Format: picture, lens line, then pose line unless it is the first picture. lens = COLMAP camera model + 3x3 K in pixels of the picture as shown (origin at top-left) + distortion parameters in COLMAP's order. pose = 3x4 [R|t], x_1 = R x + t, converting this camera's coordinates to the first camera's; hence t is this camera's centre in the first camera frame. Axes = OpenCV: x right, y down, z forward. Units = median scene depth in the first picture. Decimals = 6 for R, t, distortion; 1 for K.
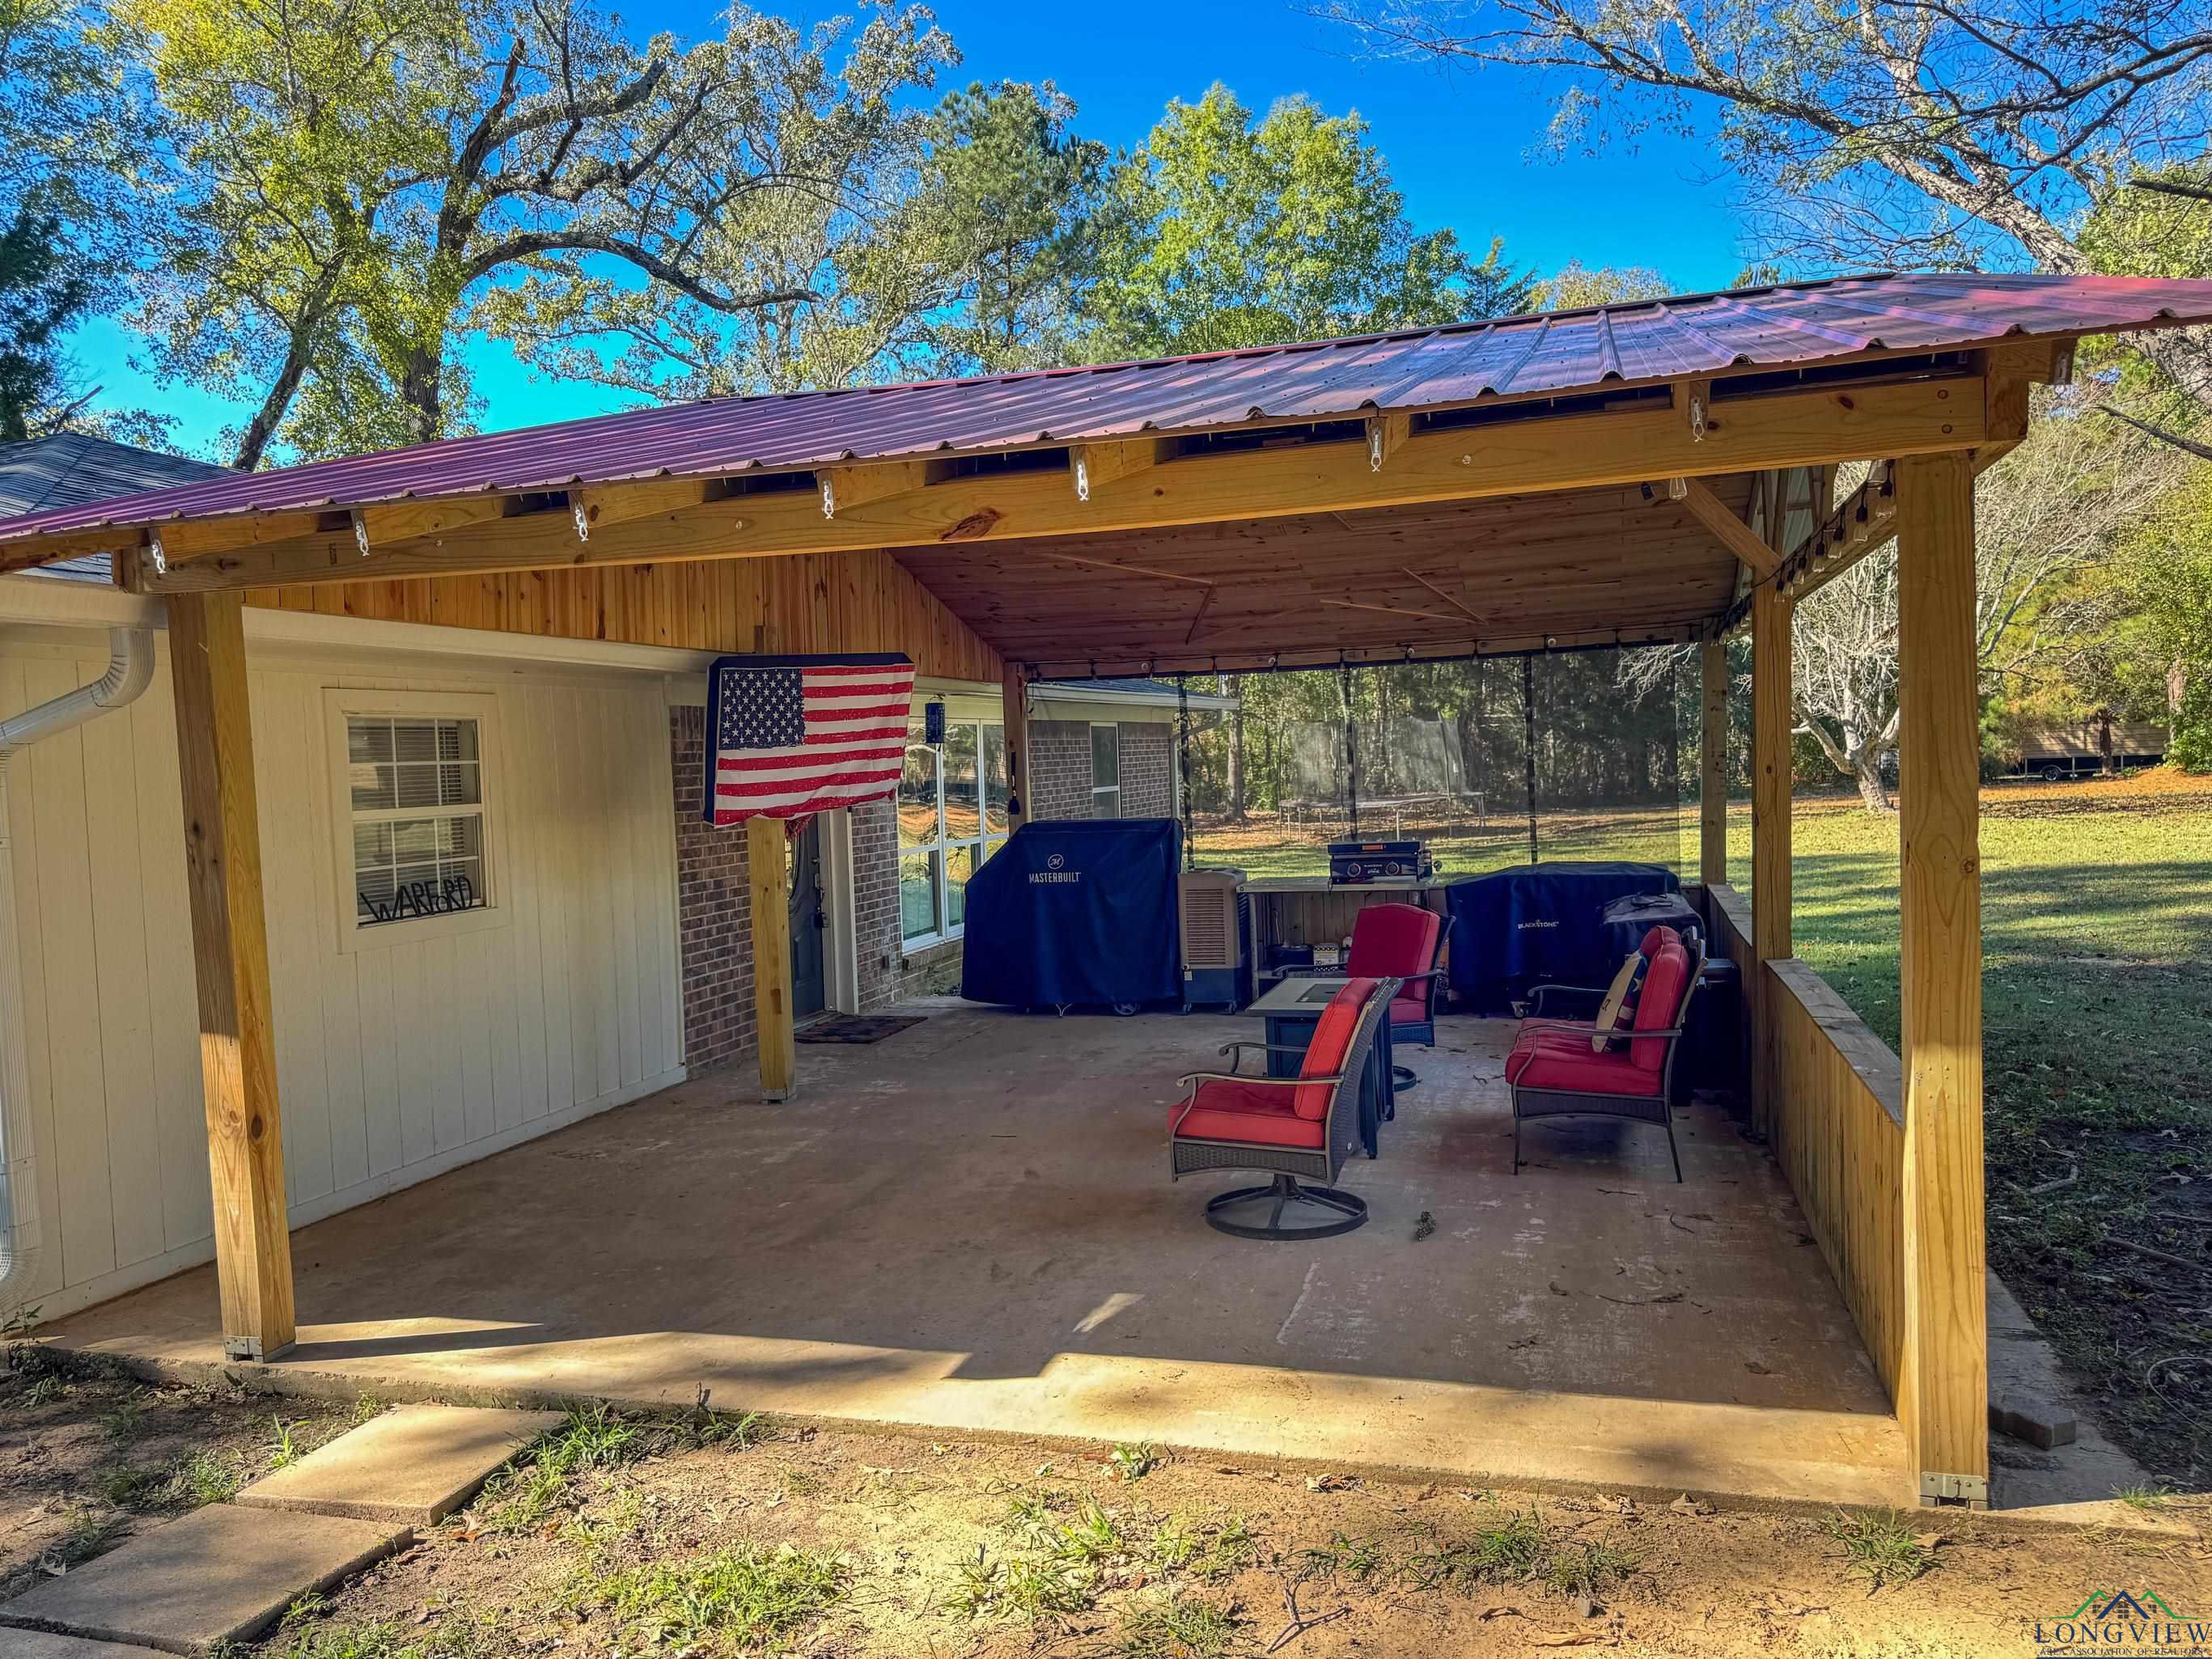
lens RADIAL K [[1635.3, 0, 1100.8], [0, 1635.3, 882.0], [0, 0, 1]] dist [0.062374, -0.002499]
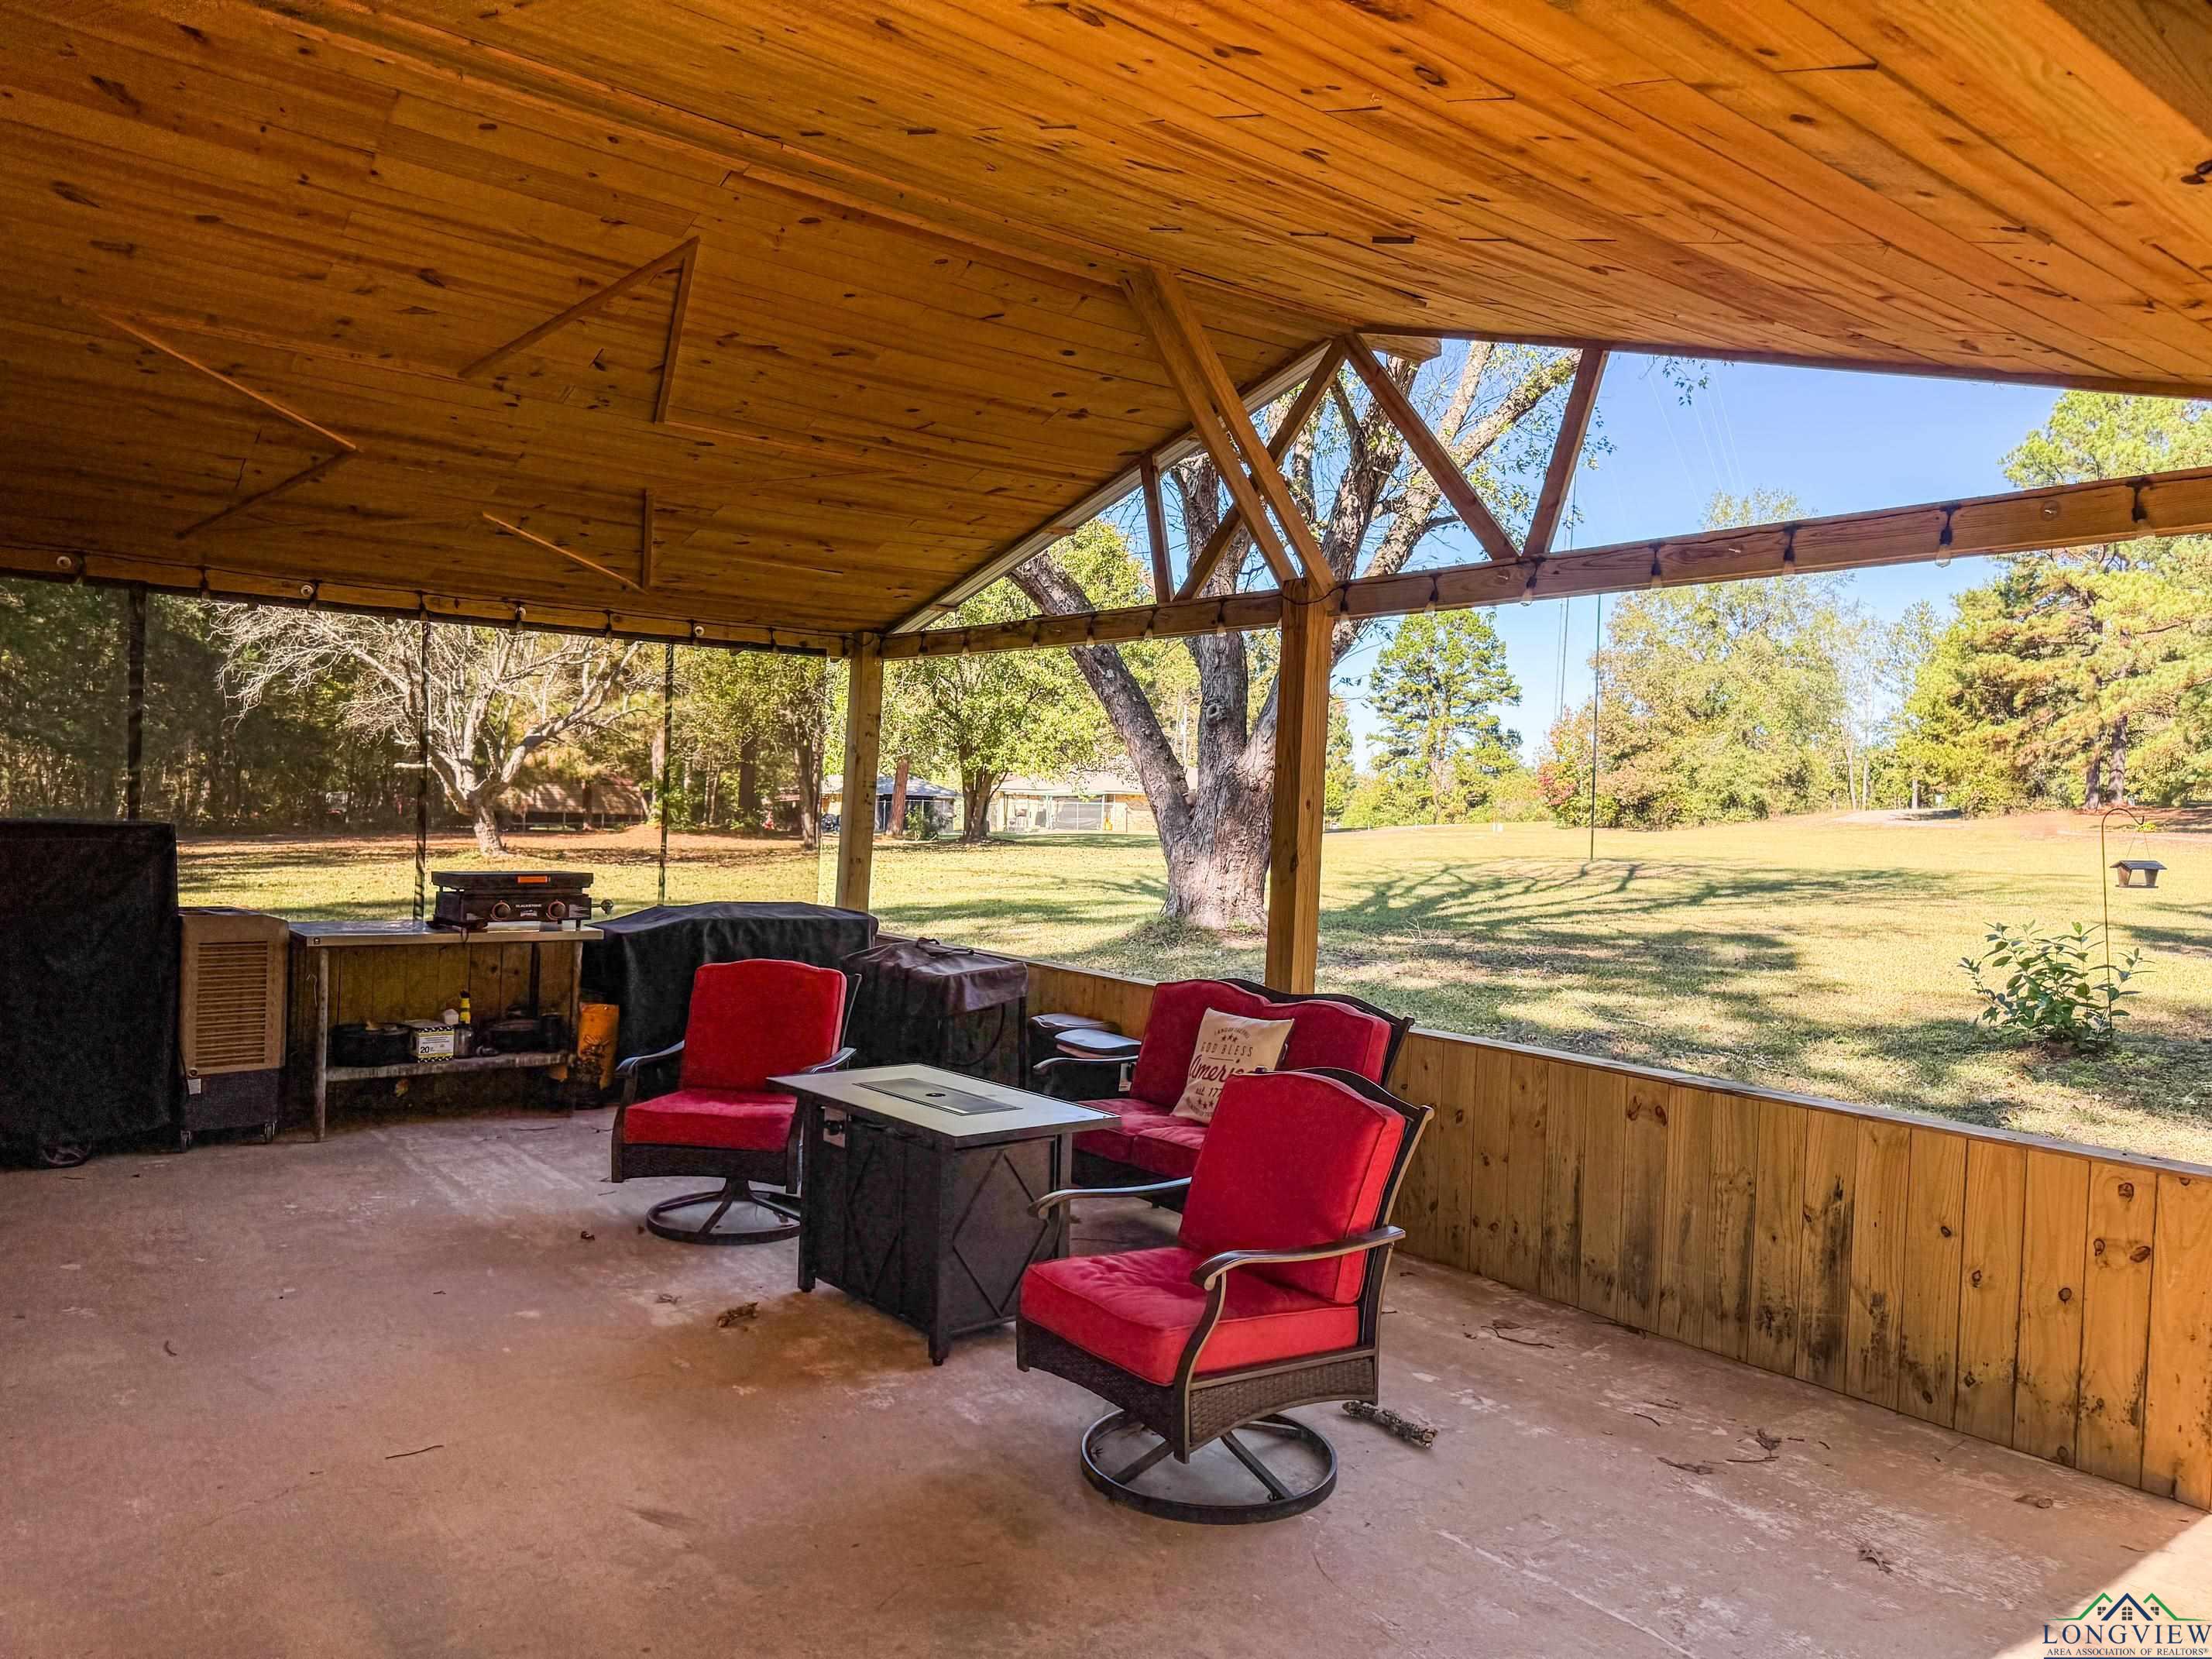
lens RADIAL K [[1571.7, 0, 1117.1], [0, 1571.7, 846.8], [0, 0, 1]] dist [0.009813, -0.003273]
pose [[0.556927, 0.043031, 0.829446, -0.430229], [-0.002498, 0.998739, -0.050136, -0.003272], [-0.830558, 0.025850, 0.556333, 0.705456]]
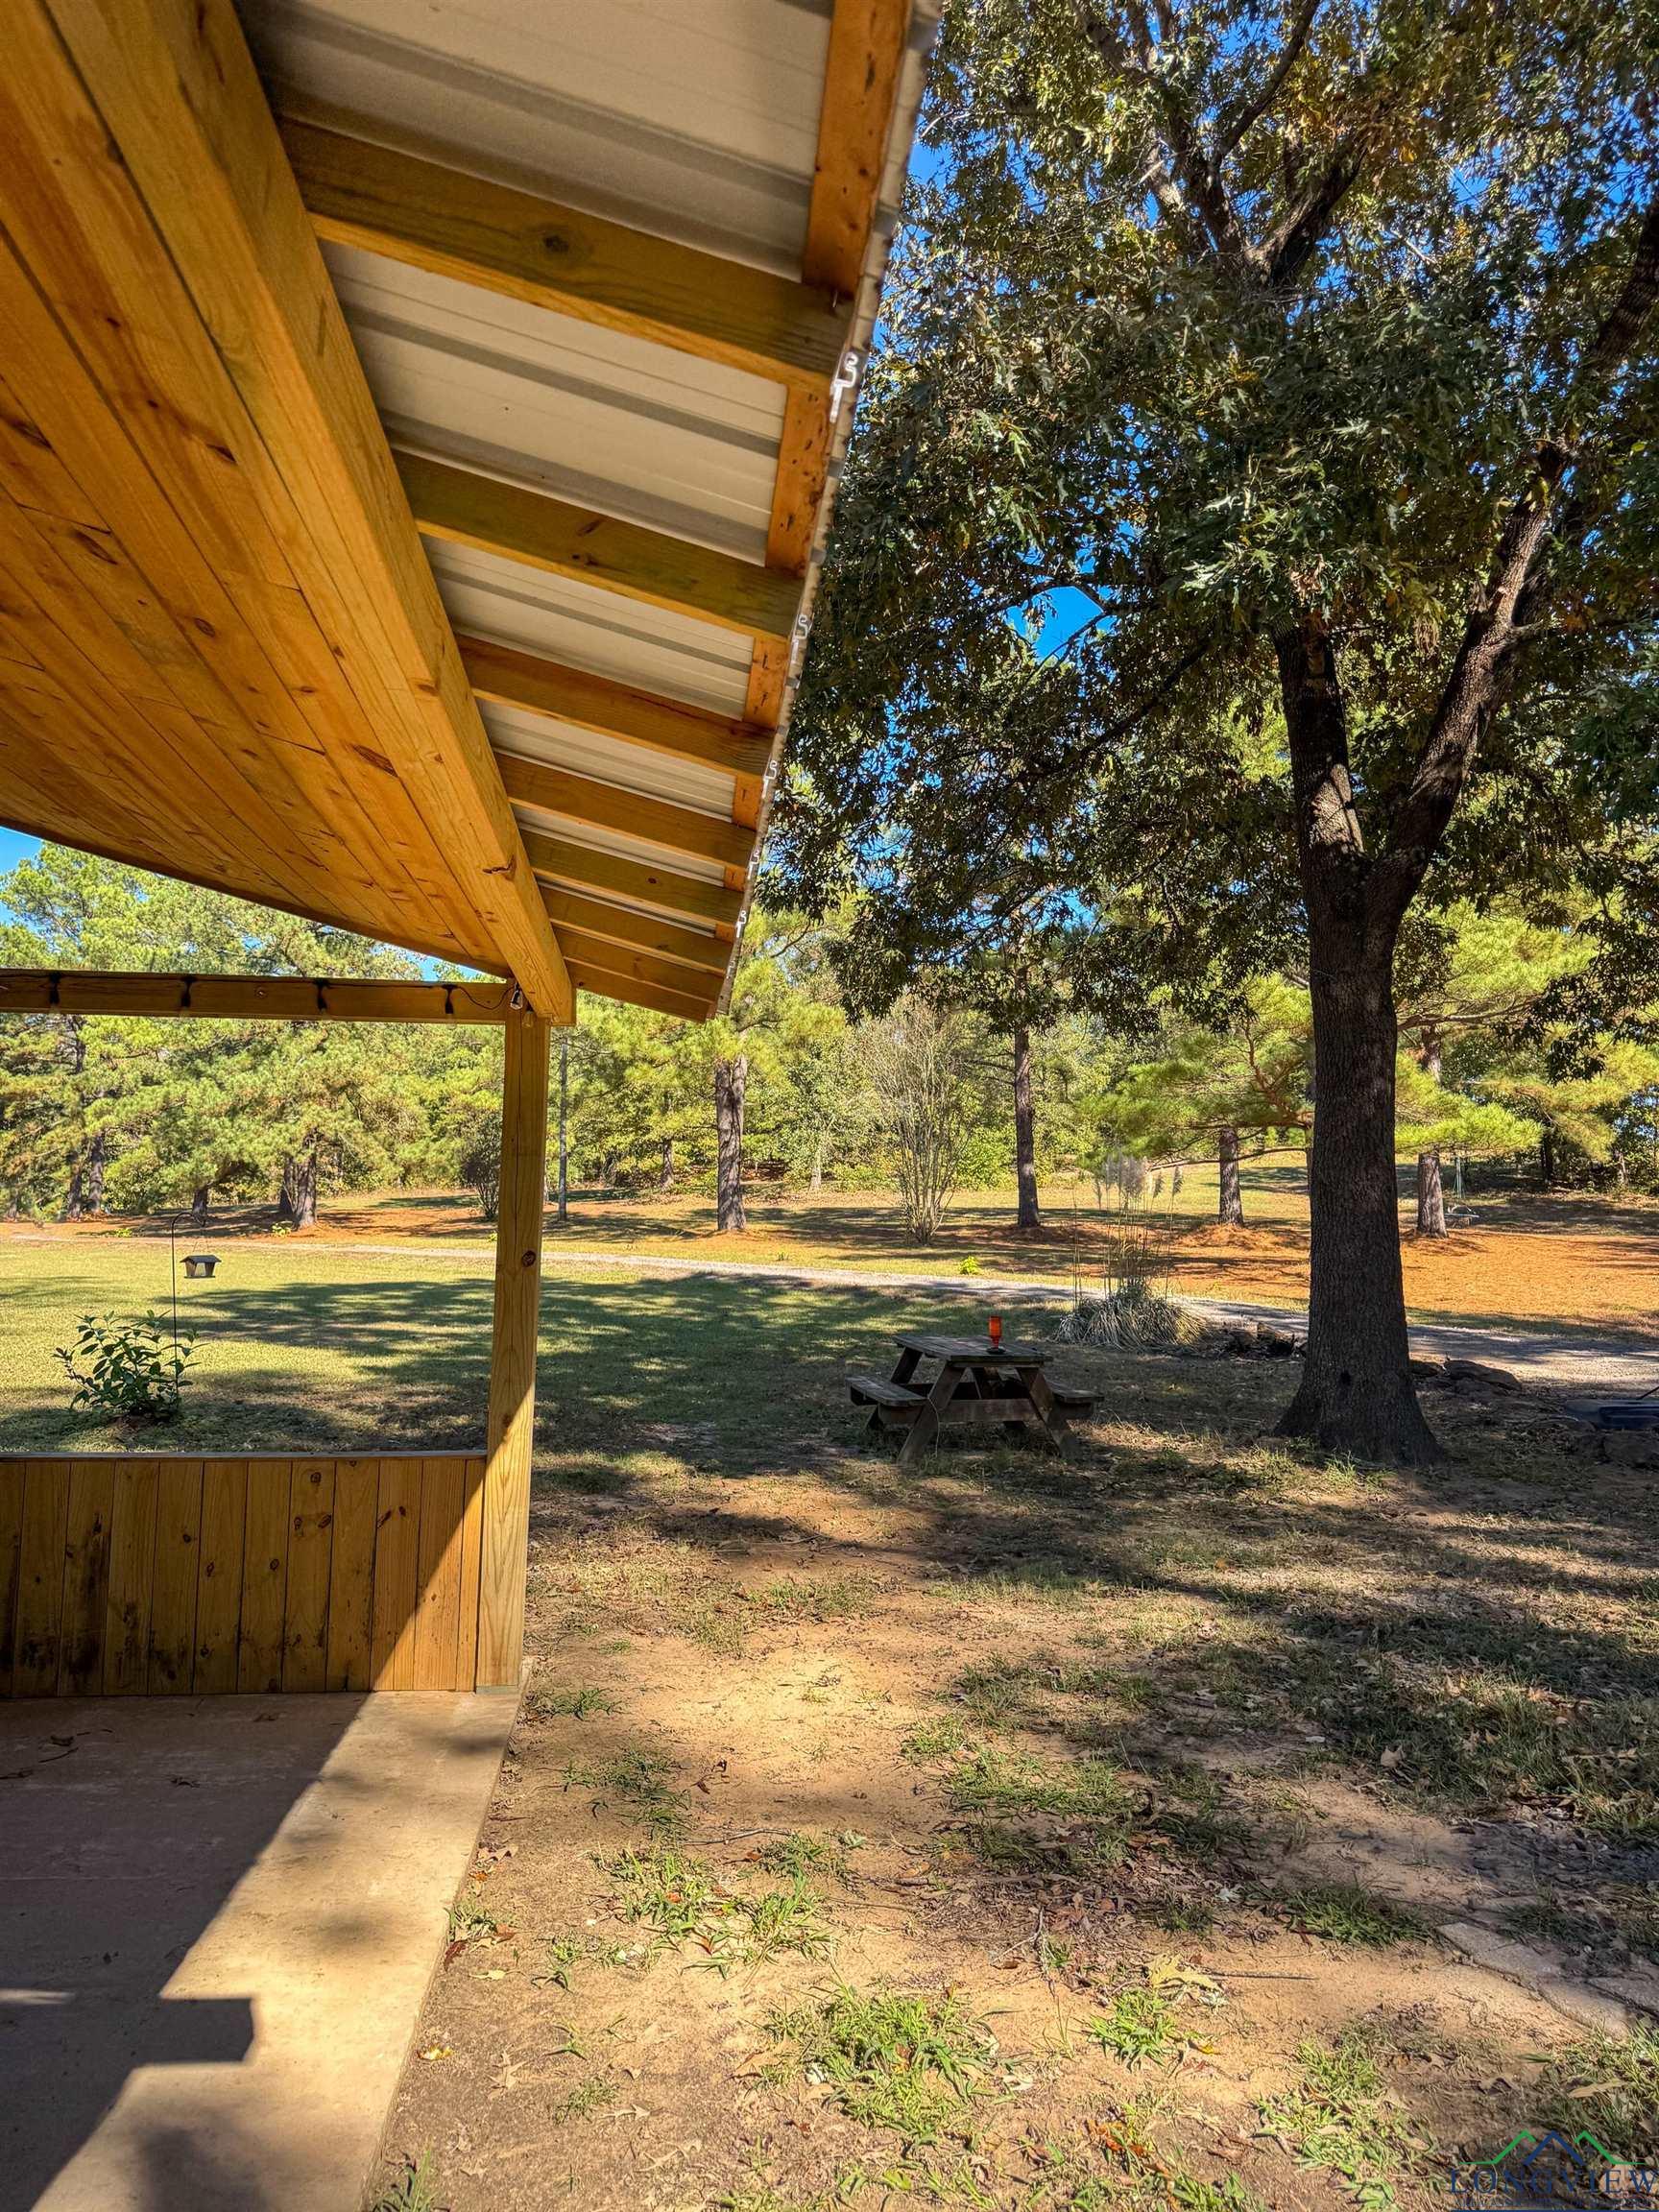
lens RADIAL K [[1571.7, 0, 829.5], [0, 1571.7, 1106.0], [0, 0, 1]] dist [0.009813, -0.003273]
pose [[-0.401978, 0.127095, 0.906786, -0.629862], [0.069138, 0.991706, -0.108349, 0.009615], [-0.913035, 0.019140, -0.407431, 0.820508]]
